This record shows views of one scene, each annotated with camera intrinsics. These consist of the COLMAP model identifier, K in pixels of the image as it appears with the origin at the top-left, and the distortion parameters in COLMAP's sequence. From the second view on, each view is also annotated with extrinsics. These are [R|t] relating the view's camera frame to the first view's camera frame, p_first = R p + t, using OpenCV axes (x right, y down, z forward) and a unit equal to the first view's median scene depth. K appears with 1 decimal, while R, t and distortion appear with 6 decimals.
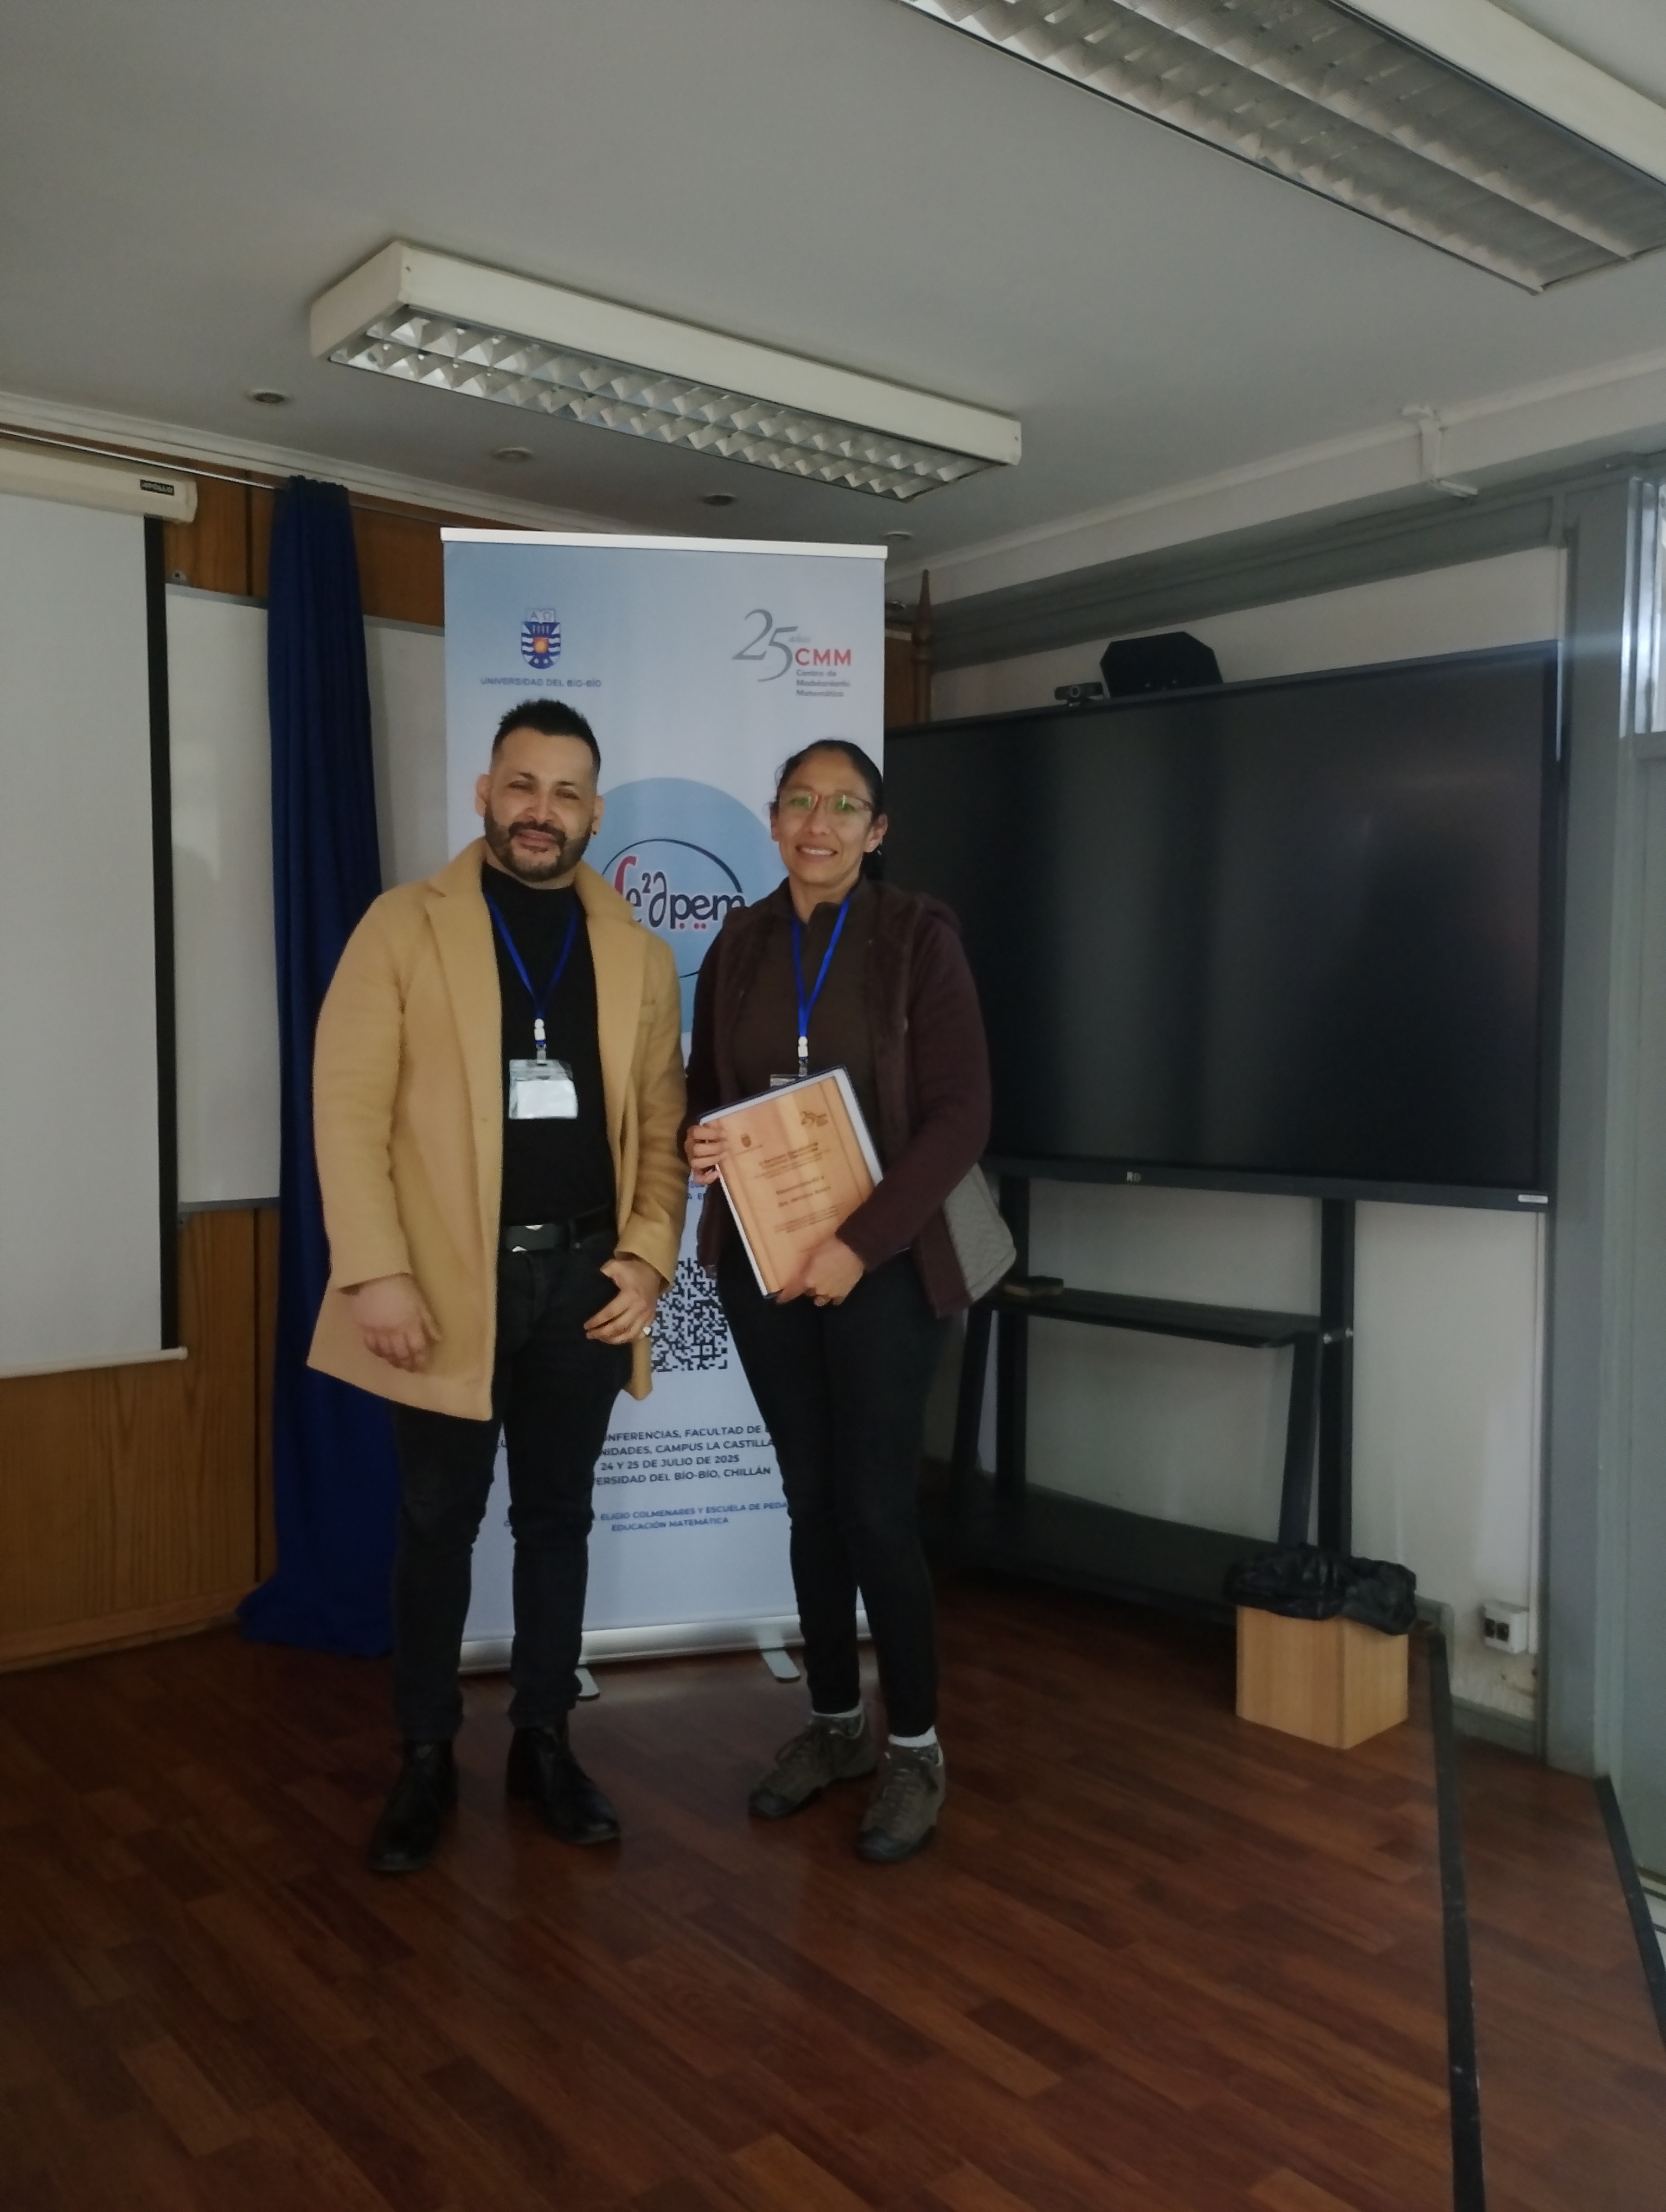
lens RADIAL K [[1800.6, 0, 826.6], [0, 1800.6, 1076.4], [0, 0, 1]] dist [0.028245, -0.039932]
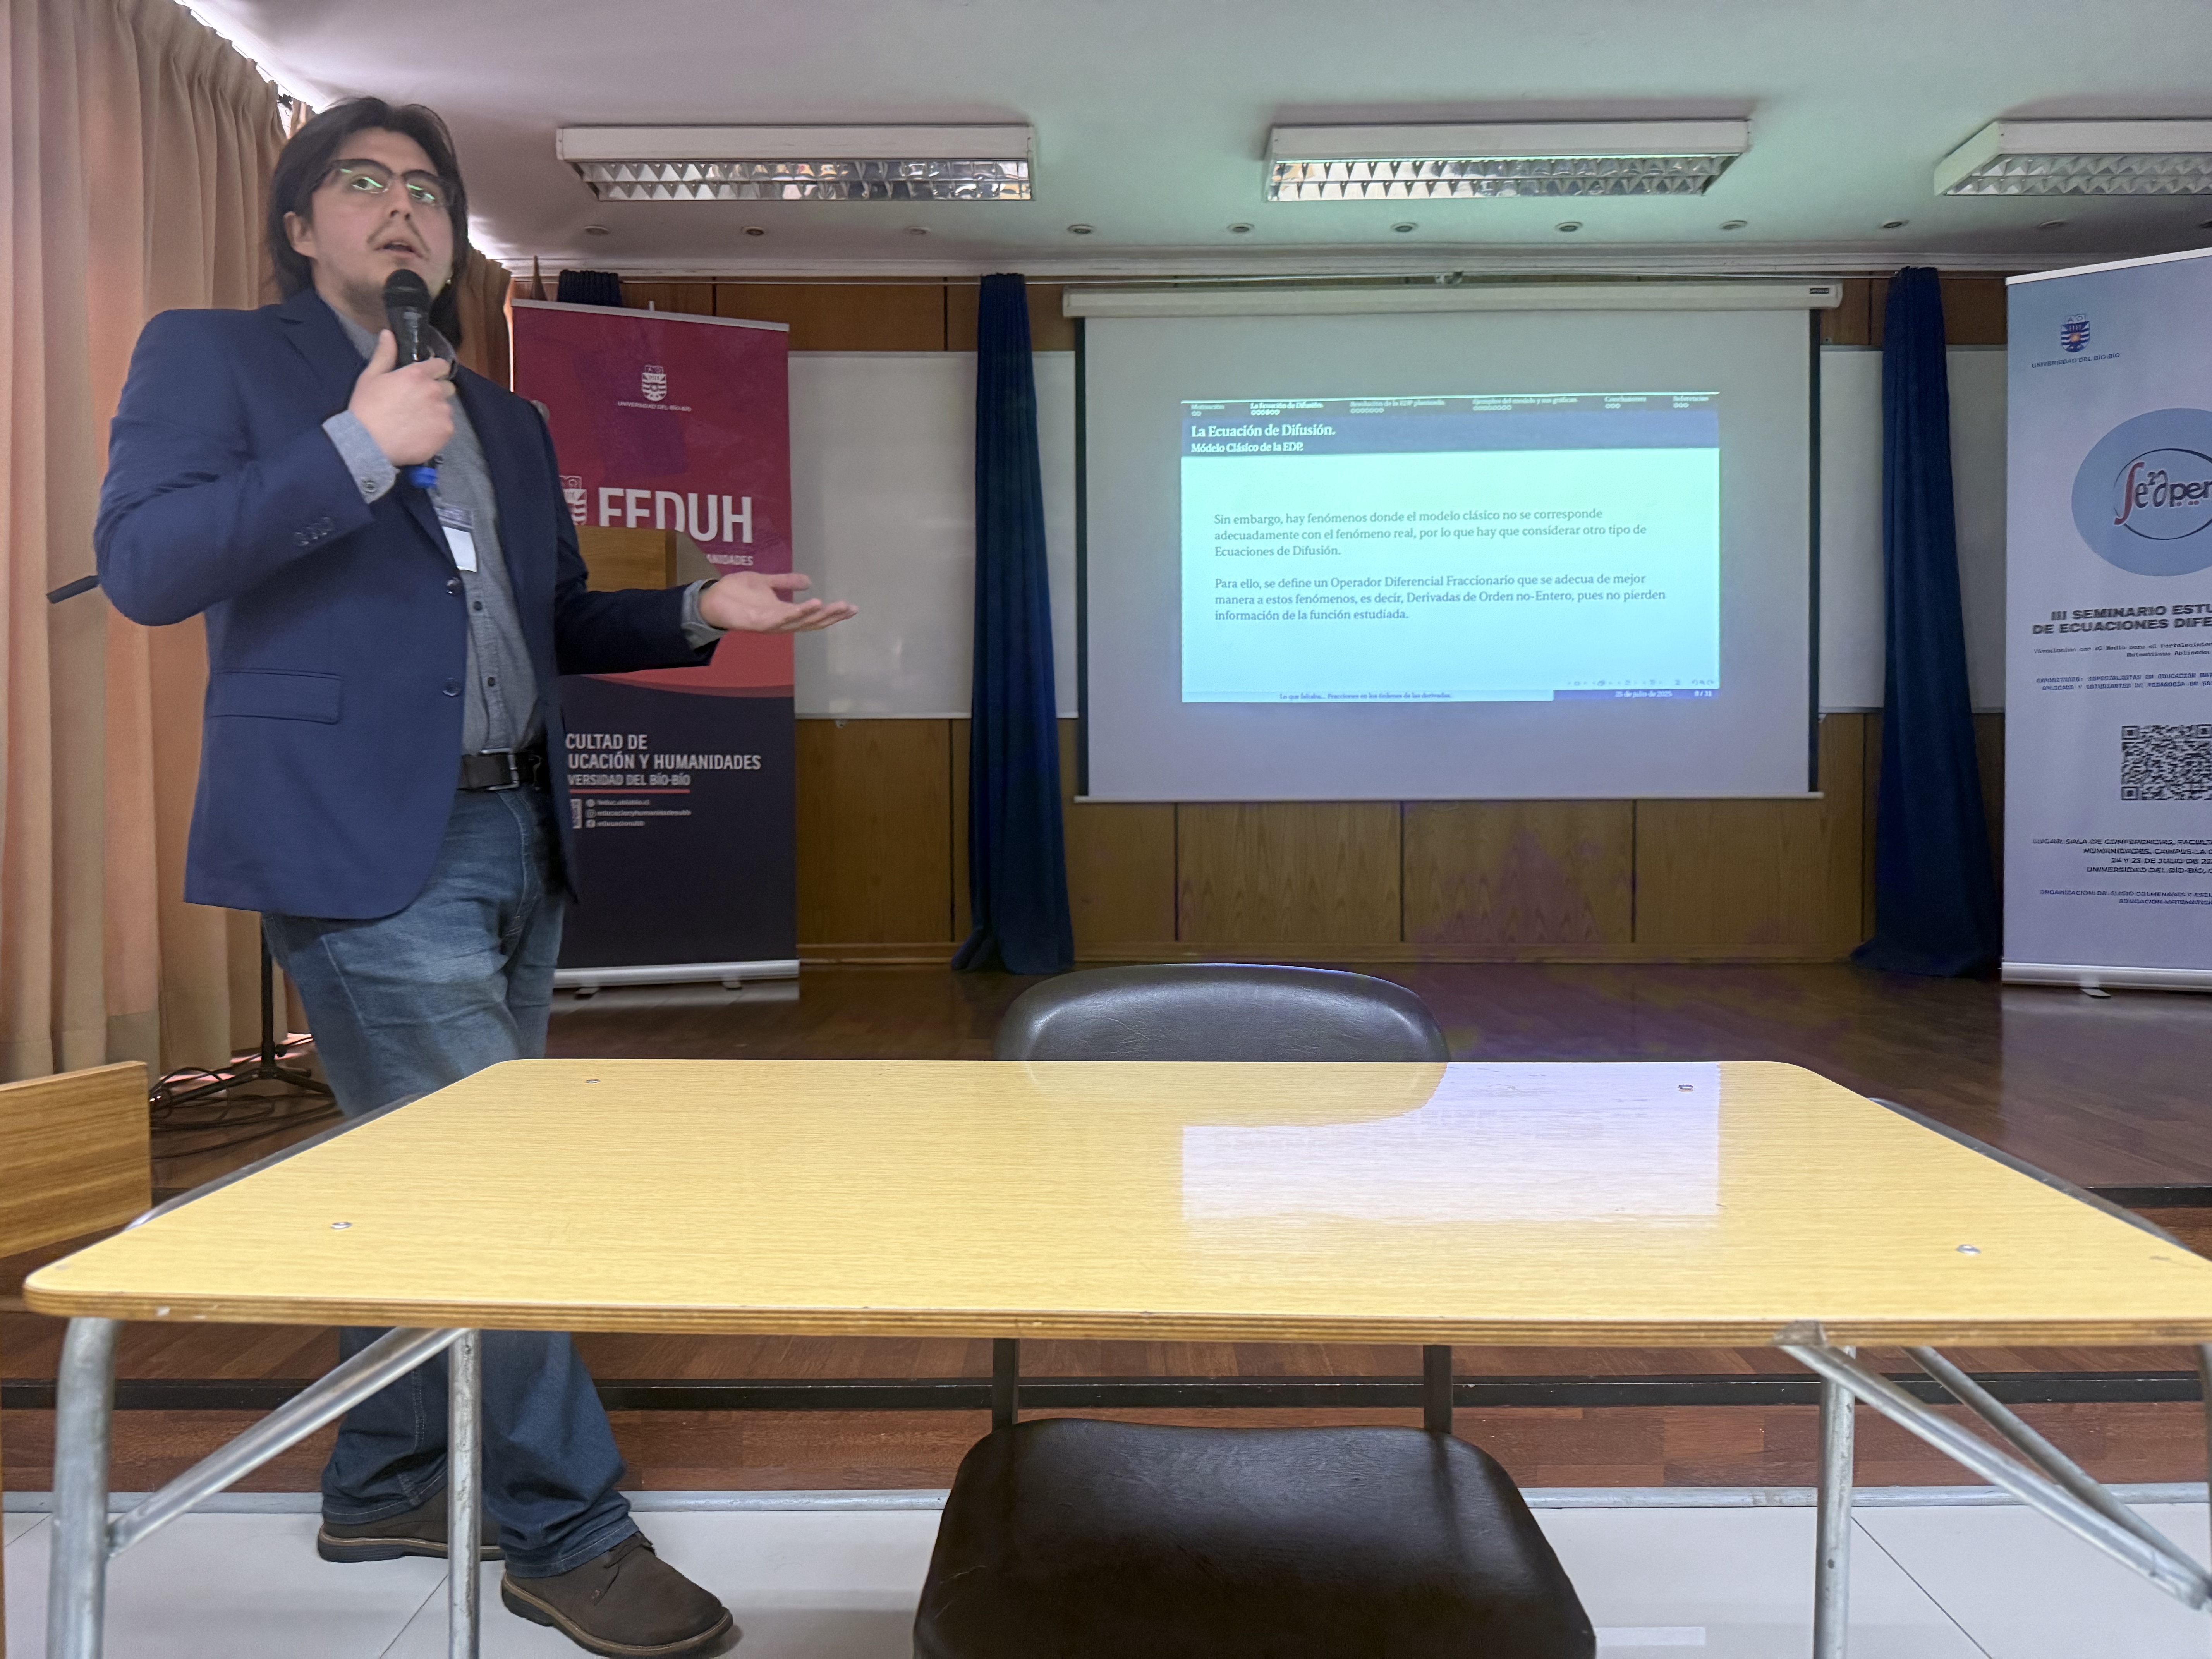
lens RADIAL K [[1533.3, 0, 1118.0], [0, 1533.3, 810.7], [0, 0, 1]] dist [0.054076, -0.059439]
pose [[0.769370, 0.009658, -0.638731, 0.069370], [-0.021452, 0.999712, -0.010724, 0.206361], [0.638444, 0.021953, 0.769356, -0.571316]]
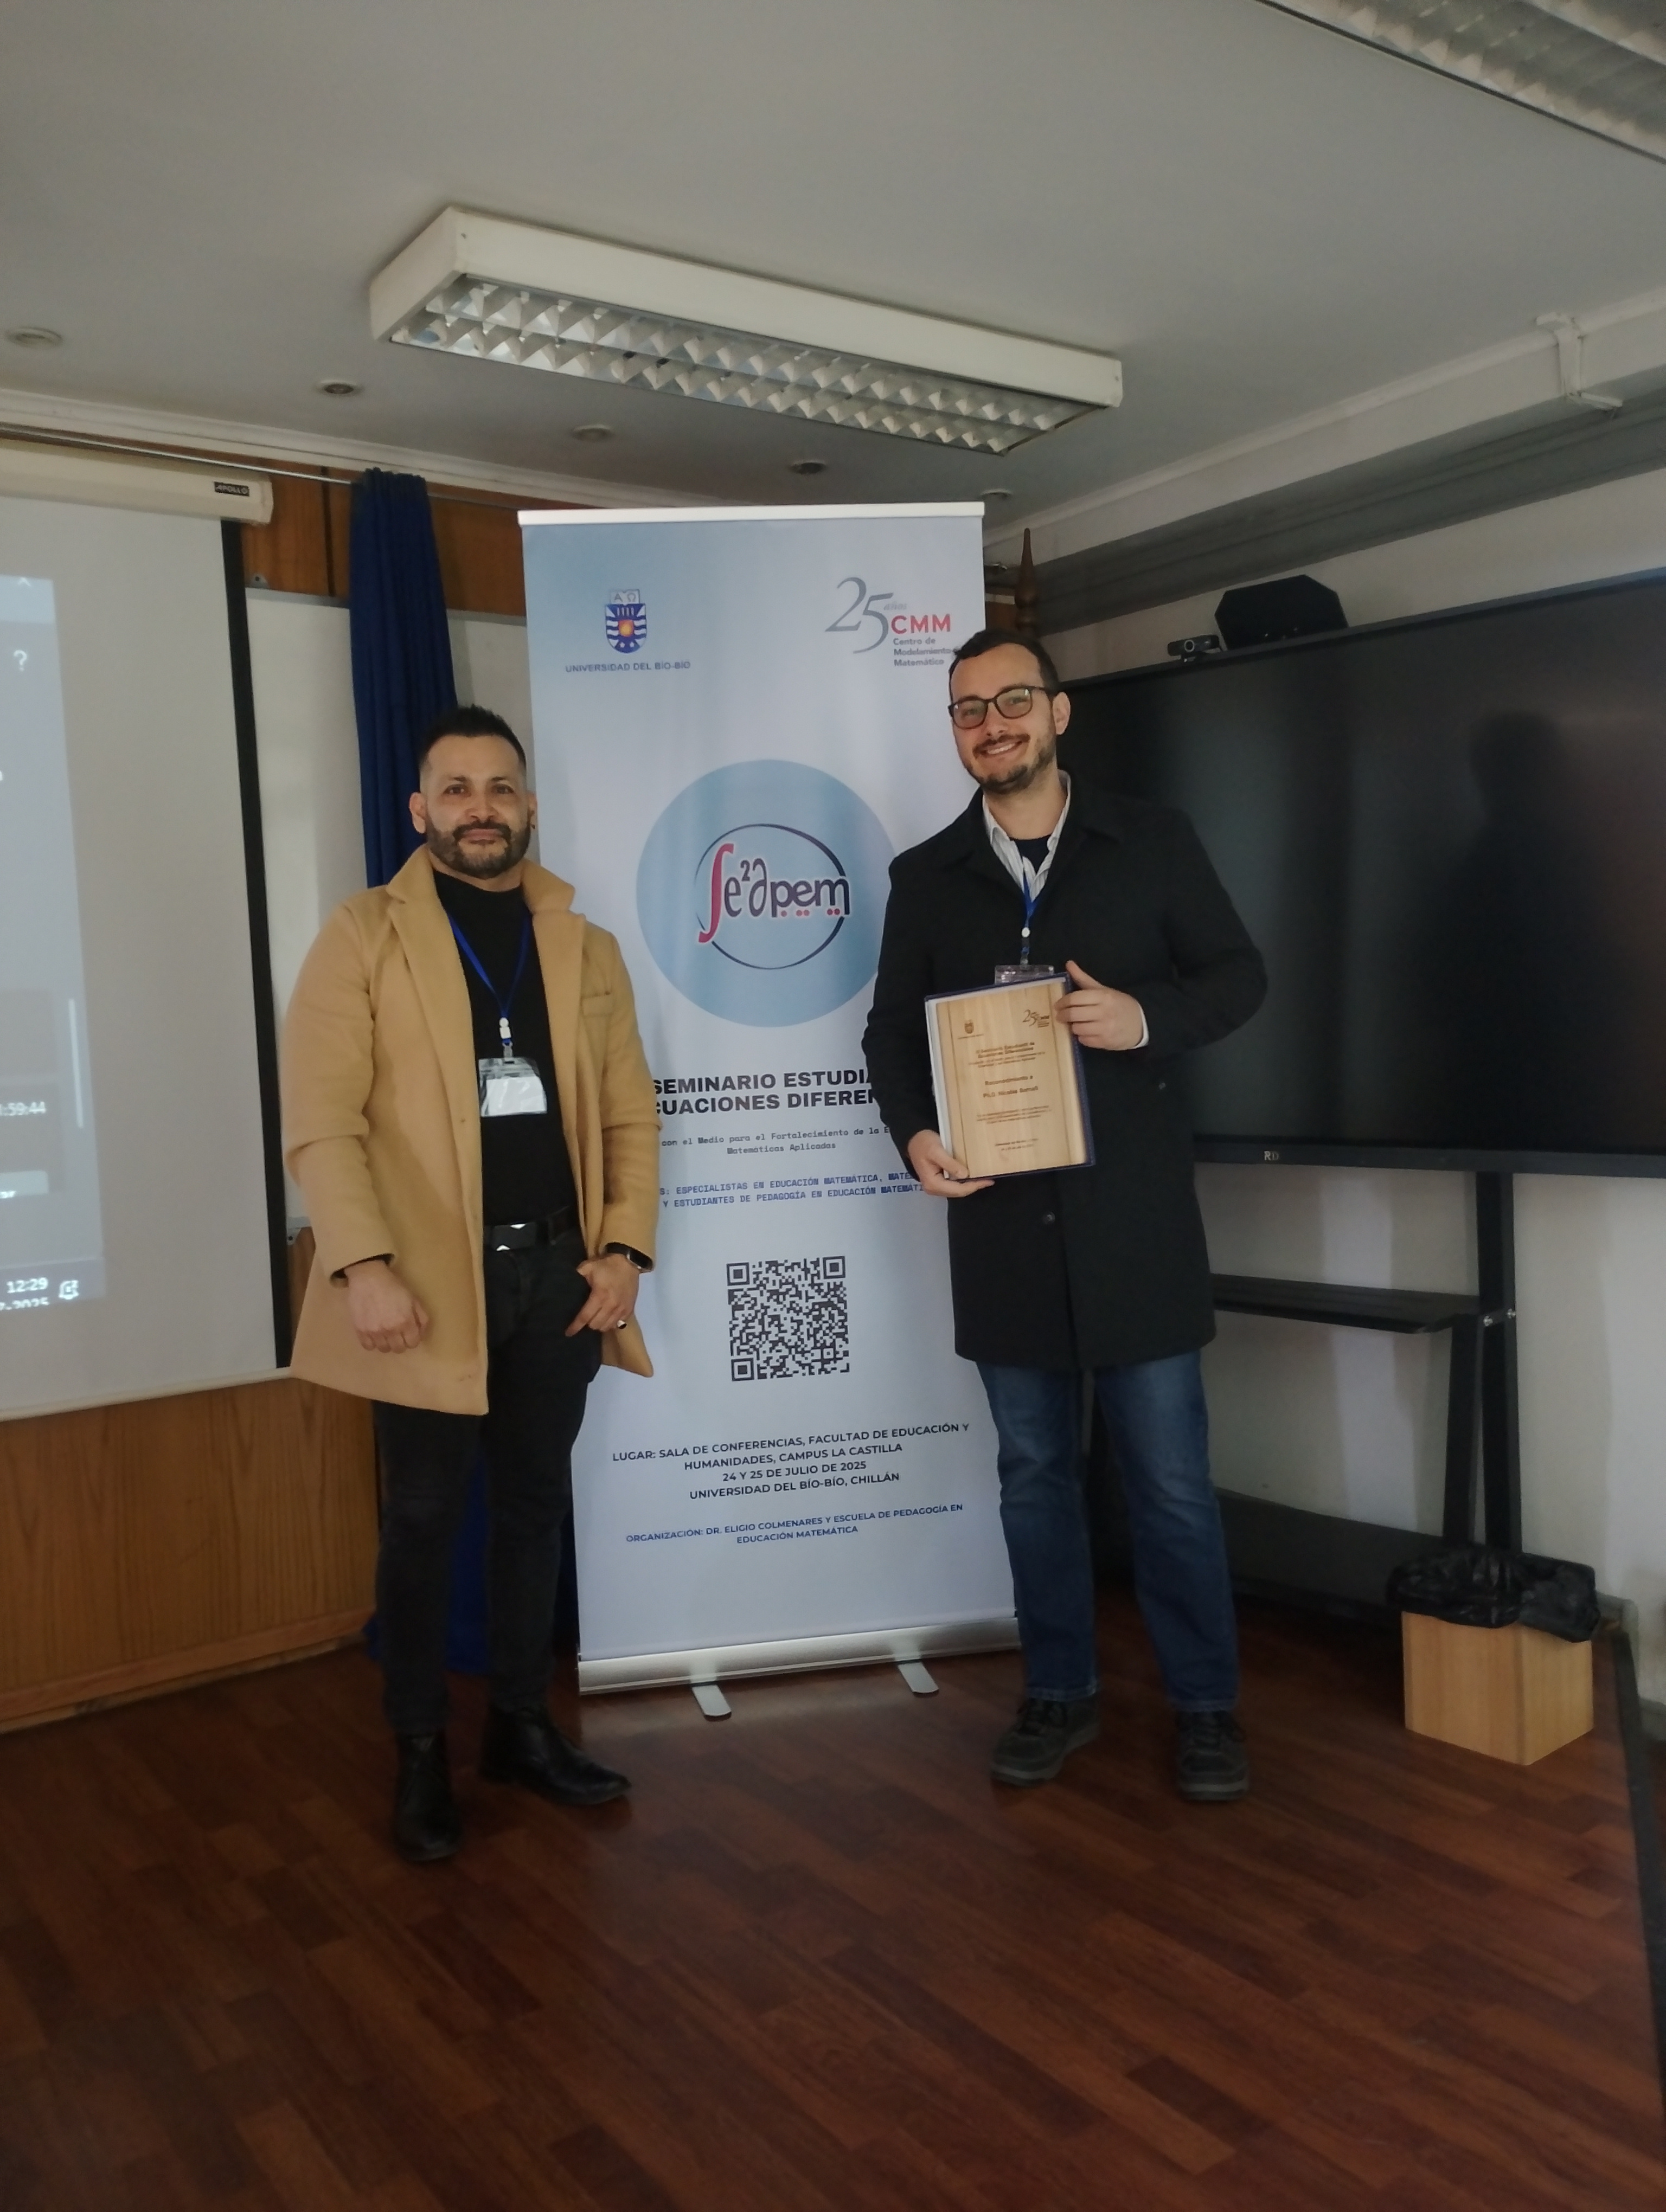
lens RADIAL K [[1800.6, 0, 817.7], [0, 1800.6, 1079.6], [0, 0, 1]] dist [0.028245, -0.039932]
pose [[0.996575, -0.039246, -0.072790, 0.003853], [0.040265, 0.999110, 0.012586, -0.006524], [0.072231, -0.015474, 0.997268, 0.043529]]
